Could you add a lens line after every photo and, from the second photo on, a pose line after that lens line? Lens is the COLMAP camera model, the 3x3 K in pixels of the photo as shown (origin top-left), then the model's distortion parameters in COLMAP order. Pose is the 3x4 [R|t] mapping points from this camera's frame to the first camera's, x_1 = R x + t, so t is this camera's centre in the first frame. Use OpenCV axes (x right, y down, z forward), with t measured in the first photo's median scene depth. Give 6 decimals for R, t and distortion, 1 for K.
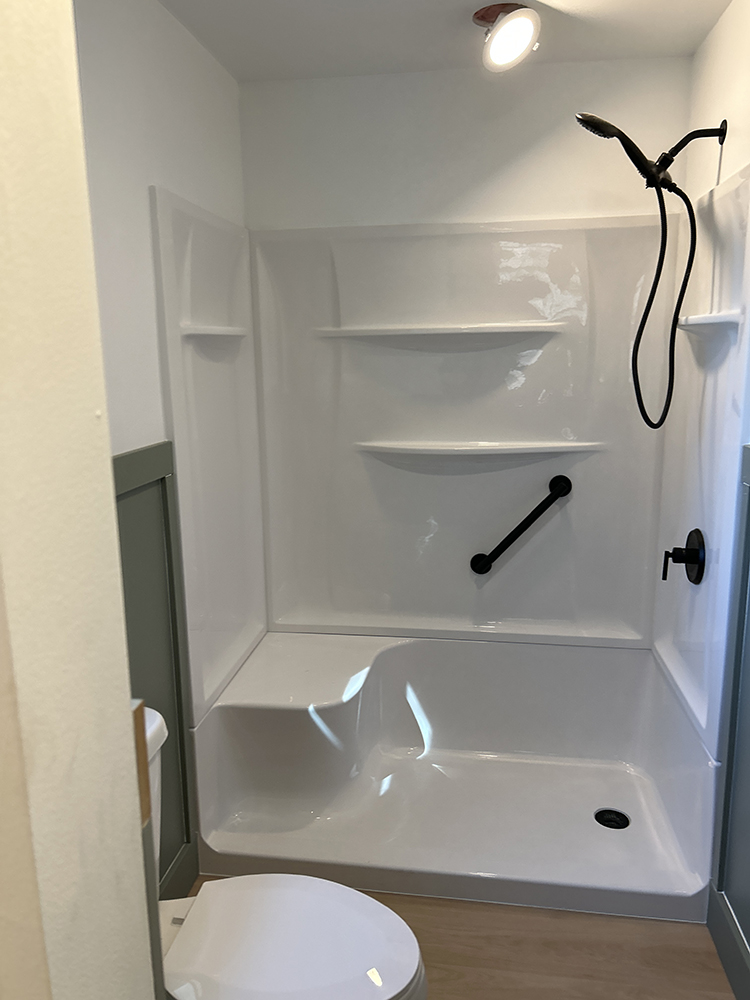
lens RADIAL K [[753.9, 0, 368.2], [0, 753.9, 510.2], [0, 0, 1]] dist [0.064650, -0.086660]
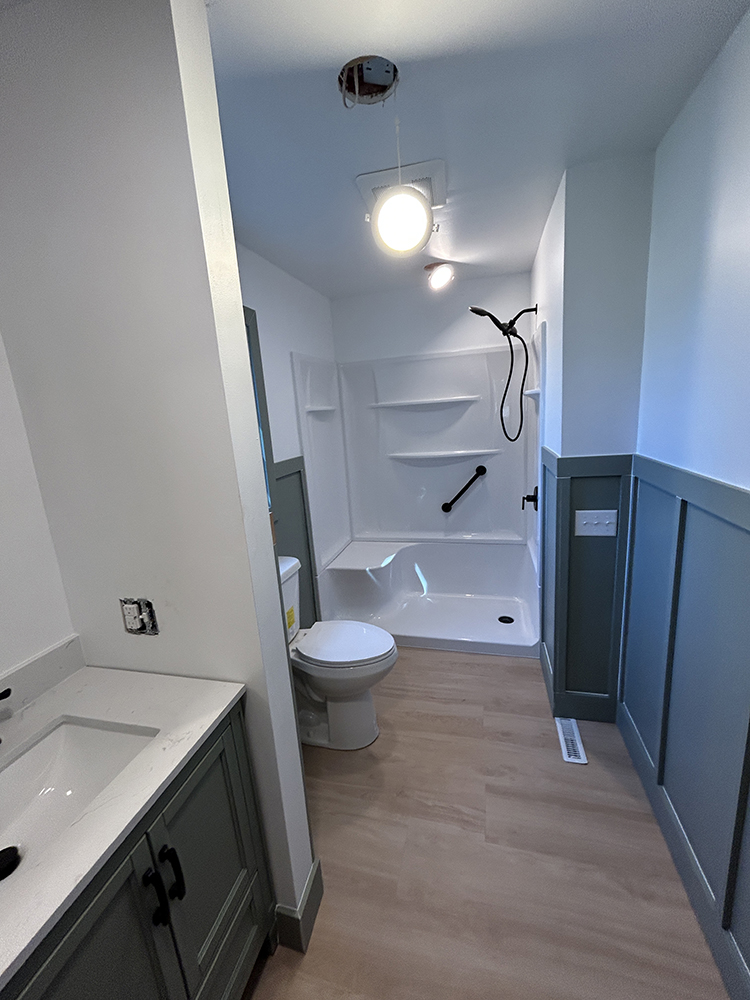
lens RADIAL K [[407.7, 0, 375.0], [0, 407.7, 500.0], [0, 0, 1]] dist [0.004026, 0.000419]
pose [[0.991969, -0.028487, -0.123232, 0.102686], [0.029717, 0.999525, 0.008150, 0.038421], [0.122941, -0.011747, 0.992344, -0.220154]]
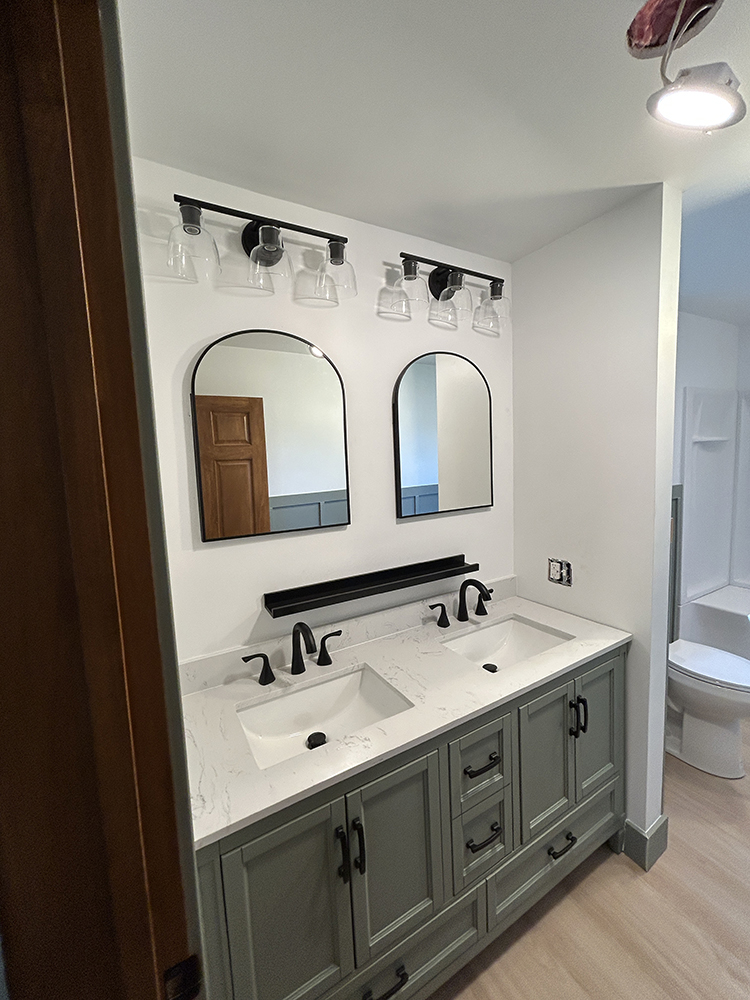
lens RADIAL K [[407.7, 0, 375.0], [0, 407.7, 500.0], [0, 0, 1]] dist [0.004026, 0.000419]
pose [[0.625120, 0.067567, -0.777599, 0.129385], [-0.126718, 0.991815, -0.015690, 0.089529], [0.770174, 0.108344, 0.628565, -0.511608]]
